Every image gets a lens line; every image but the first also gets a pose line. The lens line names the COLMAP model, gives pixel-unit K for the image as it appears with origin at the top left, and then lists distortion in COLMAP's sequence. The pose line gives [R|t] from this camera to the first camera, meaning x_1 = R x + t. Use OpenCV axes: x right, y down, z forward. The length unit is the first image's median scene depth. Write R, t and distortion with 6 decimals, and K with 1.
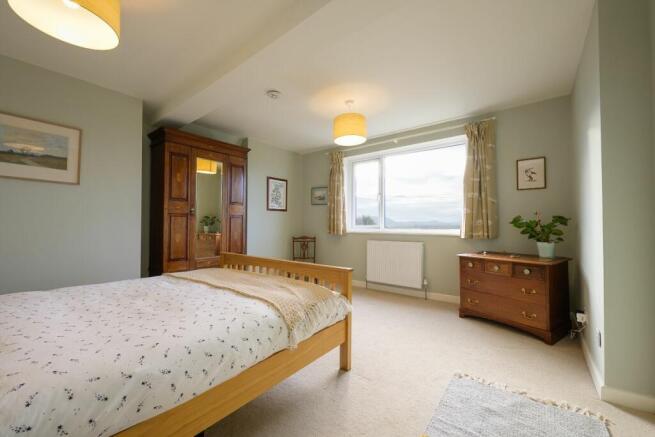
lens RADIAL K [[257.1, 0, 328.0], [0, 257.1, 218.4], [0, 0, 1]] dist [-0.004539, -0.000124]
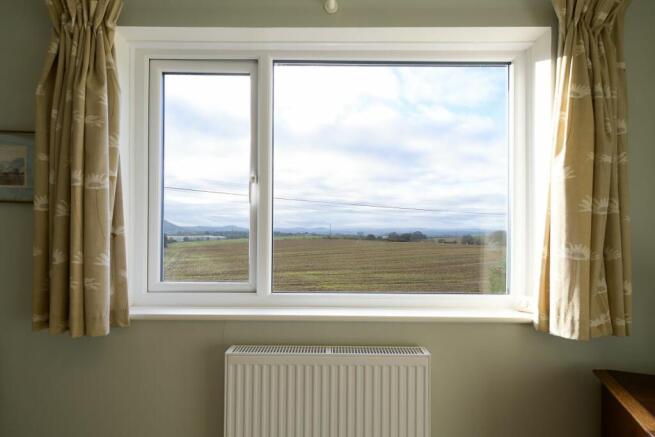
lens RADIAL K [[334.8, 0, 328.8], [0, 334.8, 216.0], [0, 0, 1]] dist [0.000364, 0.000426]
pose [[0.788820, 0.003044, 0.614617, 0.023320], [-0.019103, 0.999626, 0.019567, -0.056600], [-0.614327, -0.027176, 0.788583, 0.610971]]
